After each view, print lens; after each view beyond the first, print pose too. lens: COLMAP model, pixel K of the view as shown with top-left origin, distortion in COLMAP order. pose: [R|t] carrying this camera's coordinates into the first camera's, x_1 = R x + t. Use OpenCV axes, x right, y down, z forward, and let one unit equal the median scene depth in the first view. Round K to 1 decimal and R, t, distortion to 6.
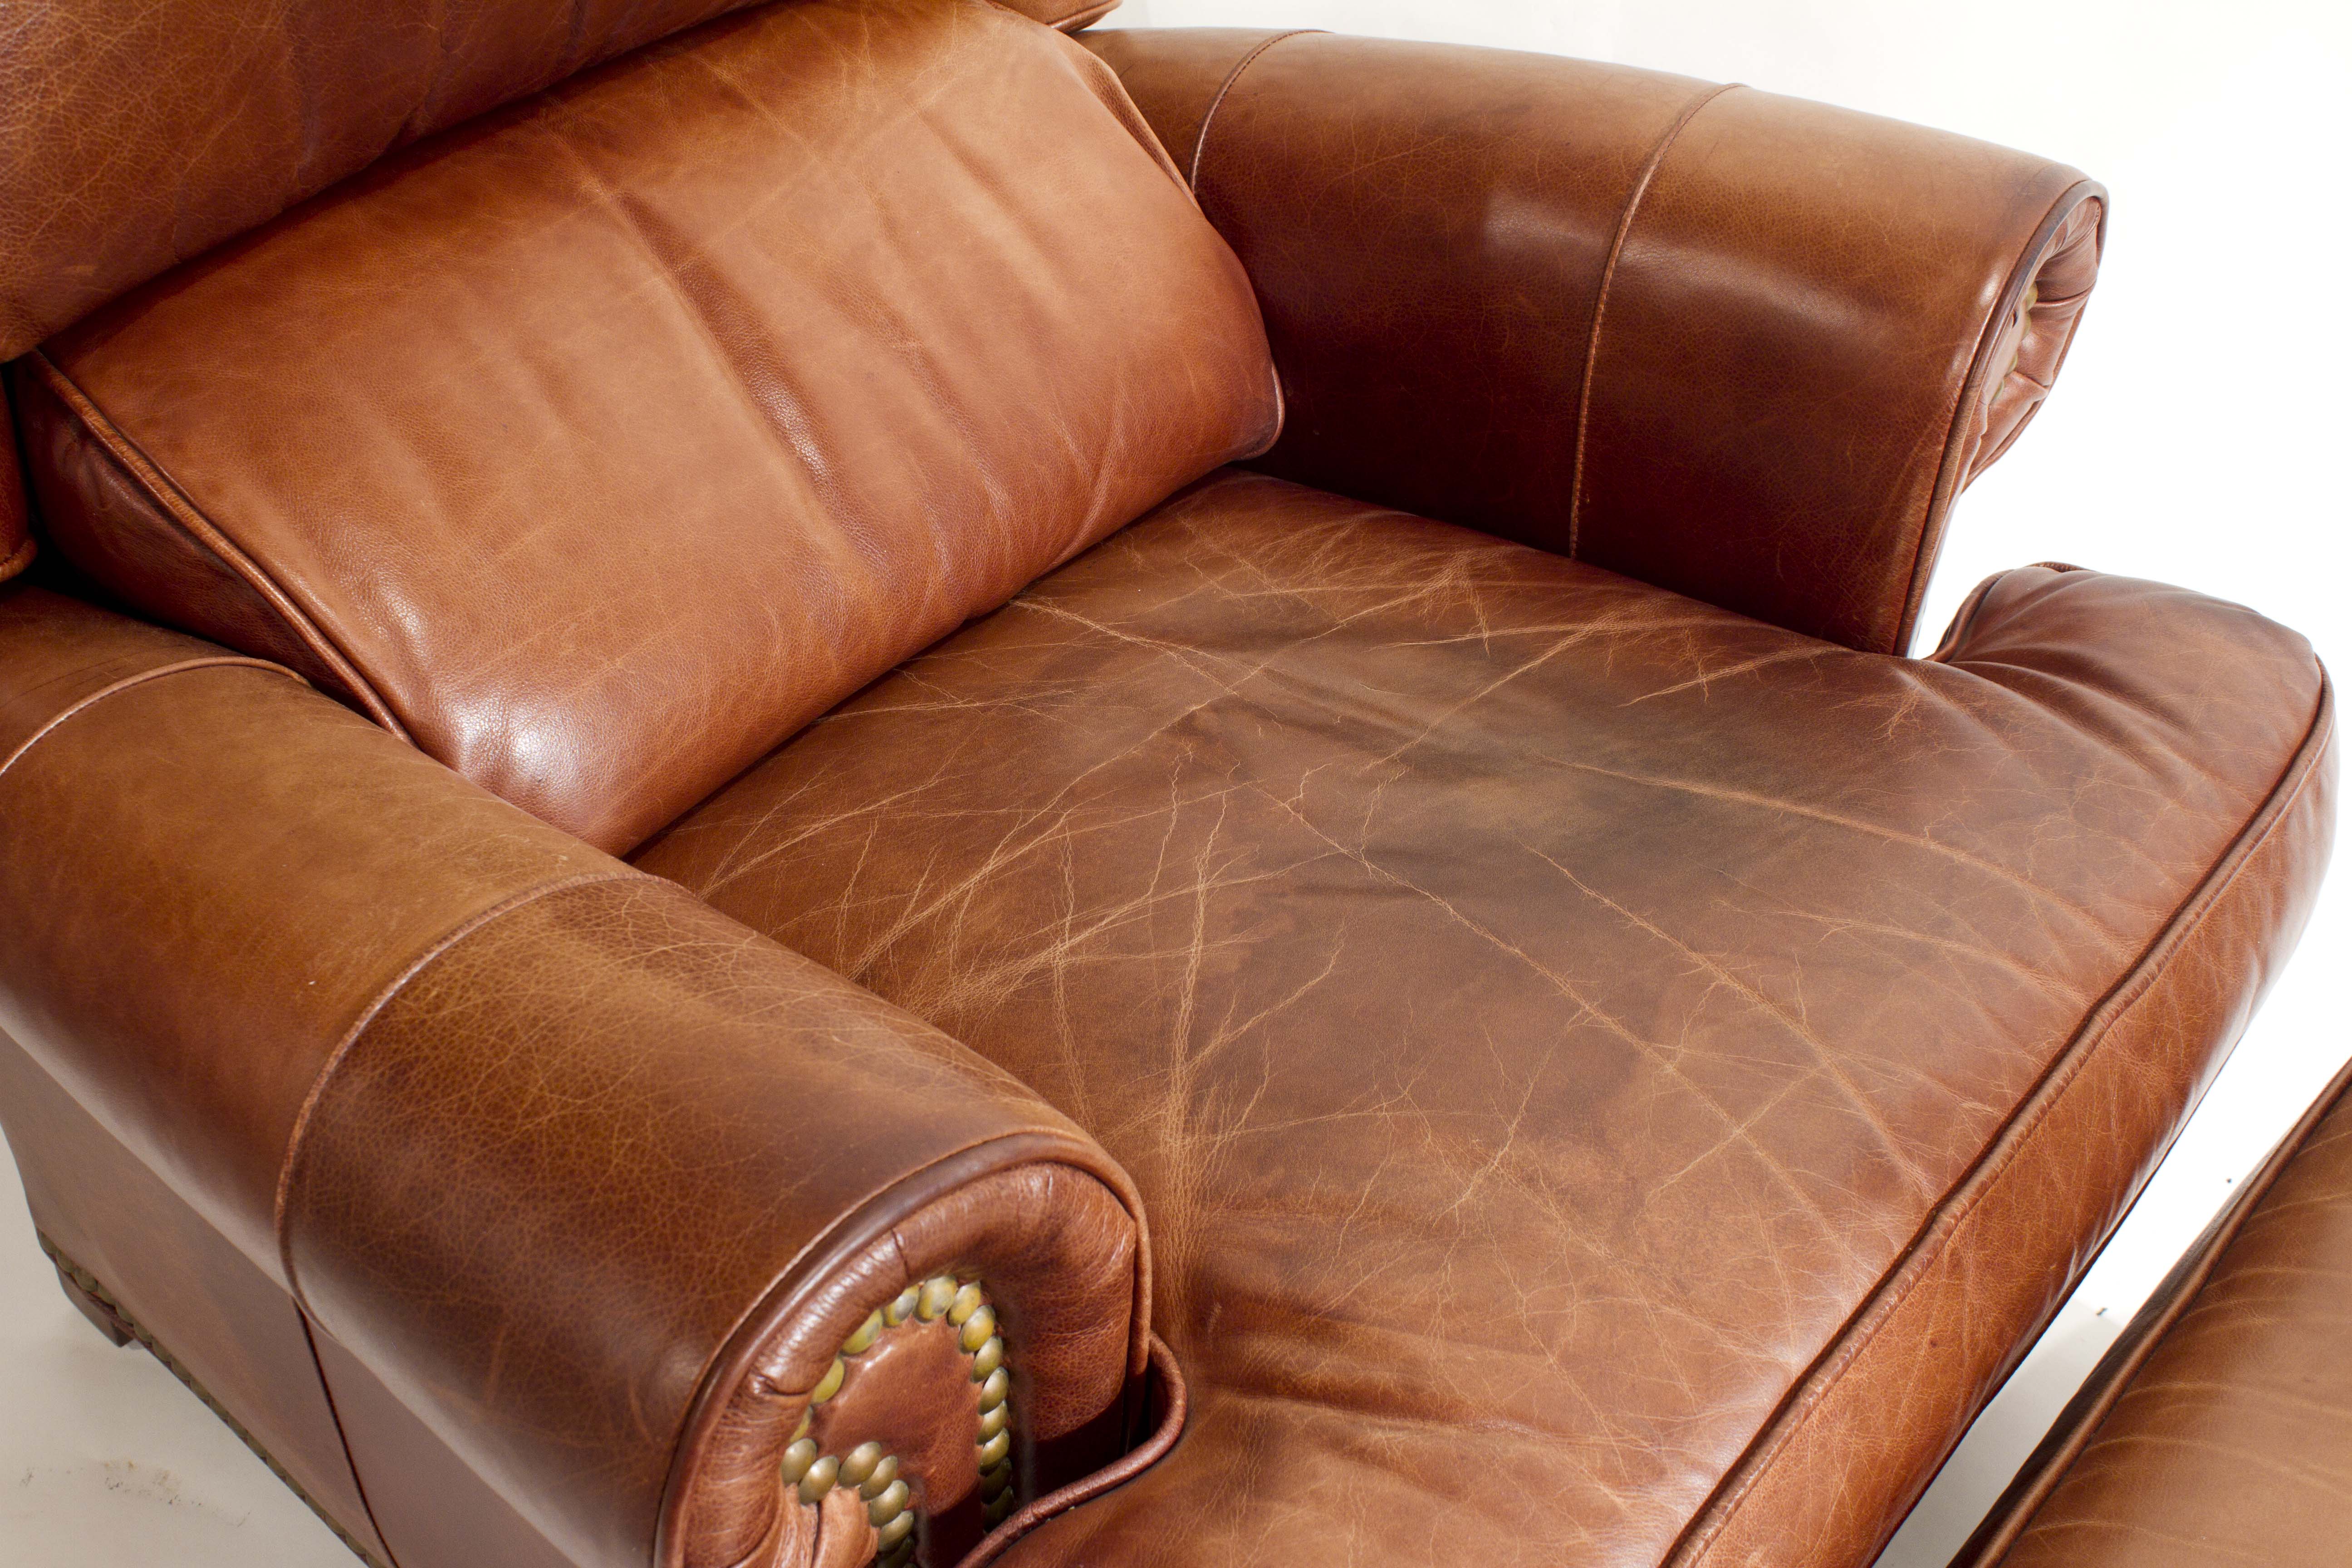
lens RADIAL K [[2661.4, 0, 1176.9], [0, 2661.4, 815.1], [0, 0, 1]] dist [-0.101363, 0.129043]
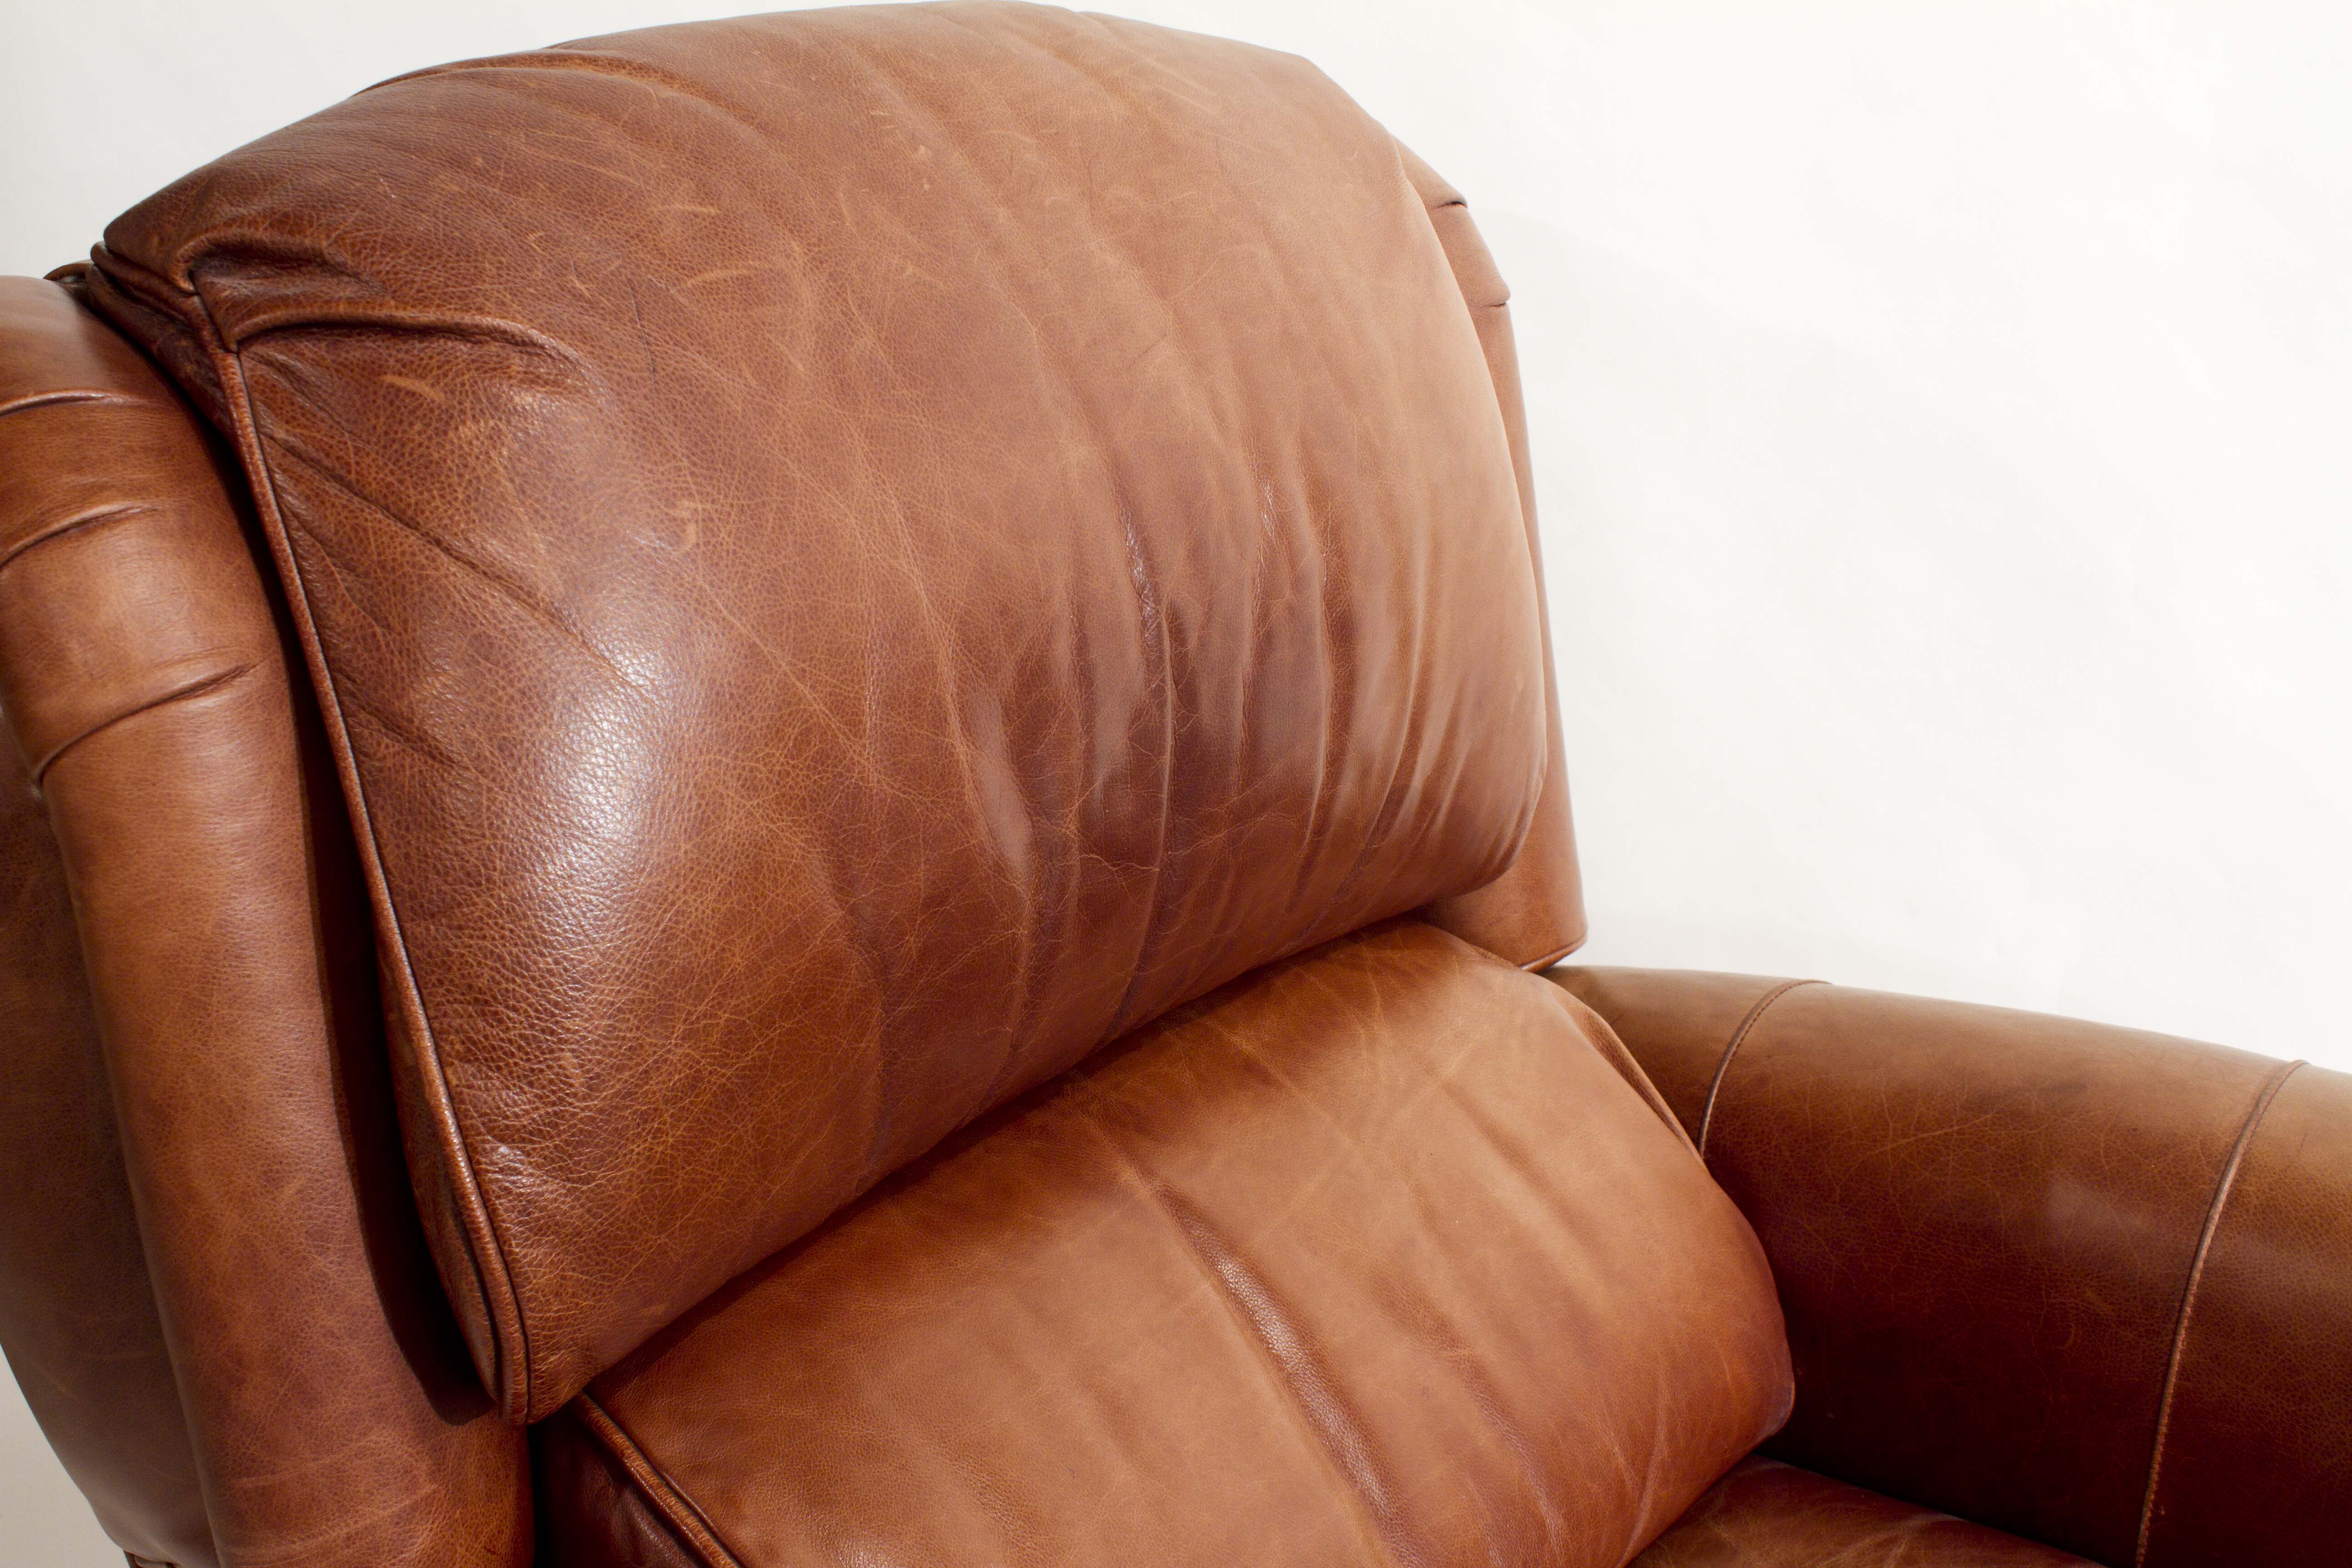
lens RADIAL K [[2661.4, 0, 1176.9], [0, 2661.4, 815.1], [0, 0, 1]] dist [-0.101363, 0.129043]
pose [[0.999133, 0.017007, -0.037991, -0.207740], [-0.026752, 0.961624, -0.273063, -0.128857], [0.031889, 0.273843, 0.961246, 0.083589]]
